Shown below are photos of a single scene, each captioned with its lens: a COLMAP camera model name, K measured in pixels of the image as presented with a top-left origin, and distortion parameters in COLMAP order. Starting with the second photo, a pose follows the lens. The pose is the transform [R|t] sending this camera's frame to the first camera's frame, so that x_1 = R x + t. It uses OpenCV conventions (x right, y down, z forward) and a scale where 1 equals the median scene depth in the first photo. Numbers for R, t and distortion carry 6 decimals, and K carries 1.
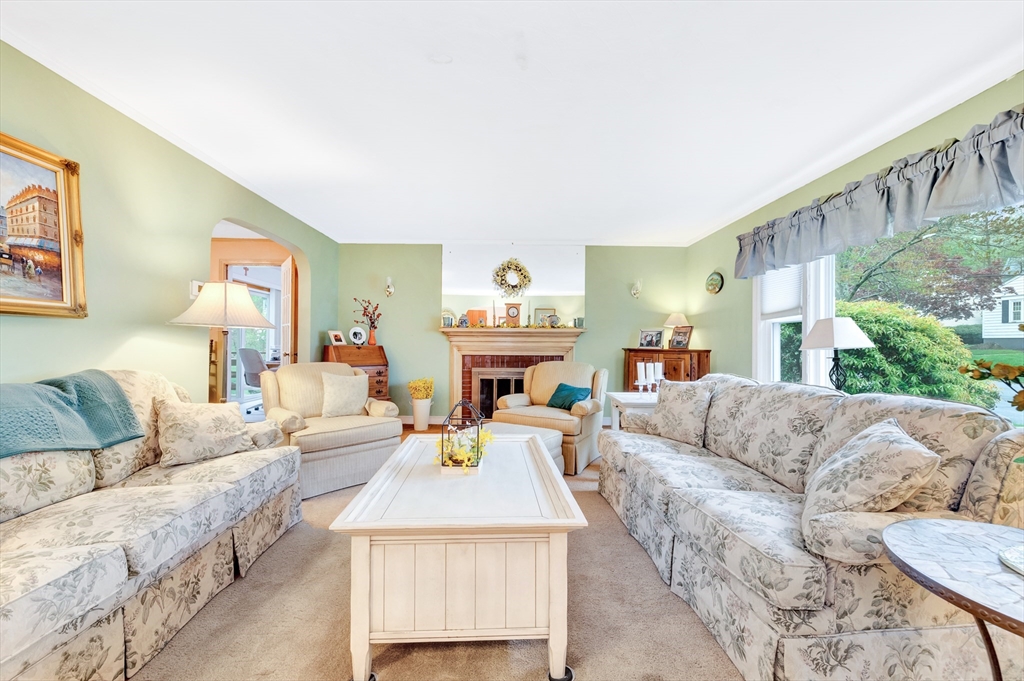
lens RADIAL K [[416.5, 0, 500.7], [0, 416.5, 339.6], [0, 0, 1]] dist [0.006267, -0.000149]
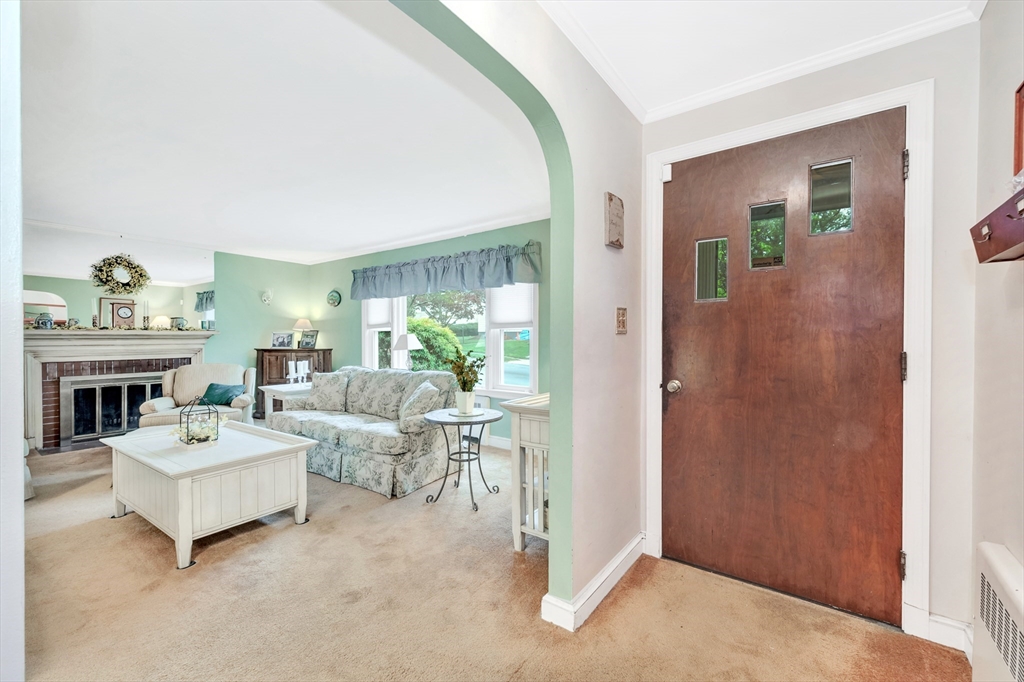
lens RADIAL K [[430.9, 0, 507.1], [0, 430.9, 342.9], [0, 0, 1]] dist [0.000866, 0.000038]
pose [[0.609535, -0.019711, 0.792514, -0.337183], [-0.001774, 0.999654, 0.026227, -0.041603], [-0.792757, -0.017392, 0.609290, -0.389195]]
